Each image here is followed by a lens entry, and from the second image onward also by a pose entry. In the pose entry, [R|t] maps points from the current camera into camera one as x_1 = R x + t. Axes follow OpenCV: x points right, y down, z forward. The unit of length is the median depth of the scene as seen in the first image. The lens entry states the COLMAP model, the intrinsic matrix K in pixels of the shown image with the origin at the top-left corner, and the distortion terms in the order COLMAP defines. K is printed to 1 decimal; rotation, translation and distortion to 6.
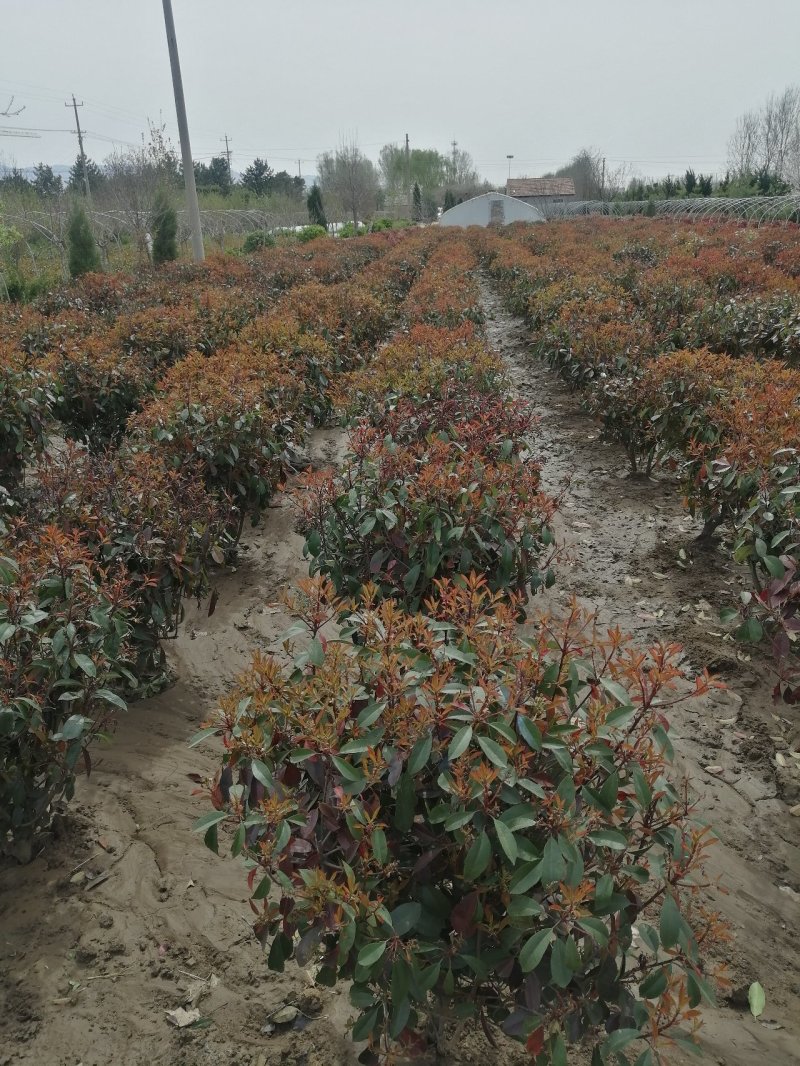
lens RADIAL K [[869.9, 0, 425.2], [0, 869.9, 522.4], [0, 0, 1]] dist [-0.006996, 0.041318]
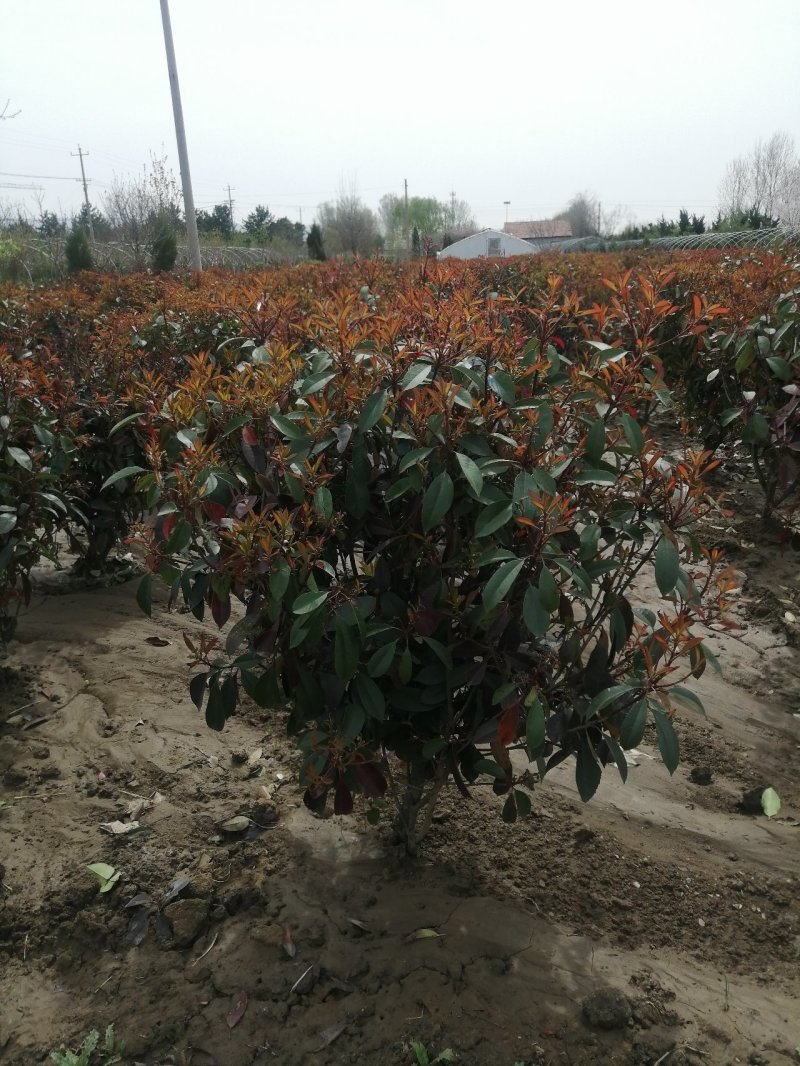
lens RADIAL K [[869.9, 0, 432.5], [0, 869.9, 516.8], [0, 0, 1]] dist [-0.006996, 0.041318]
pose [[0.999945, -0.007984, 0.006800, 0.022402], [0.008345, 0.998462, -0.054805, 0.203651], [-0.006352, 0.054858, 0.998474, 0.071994]]
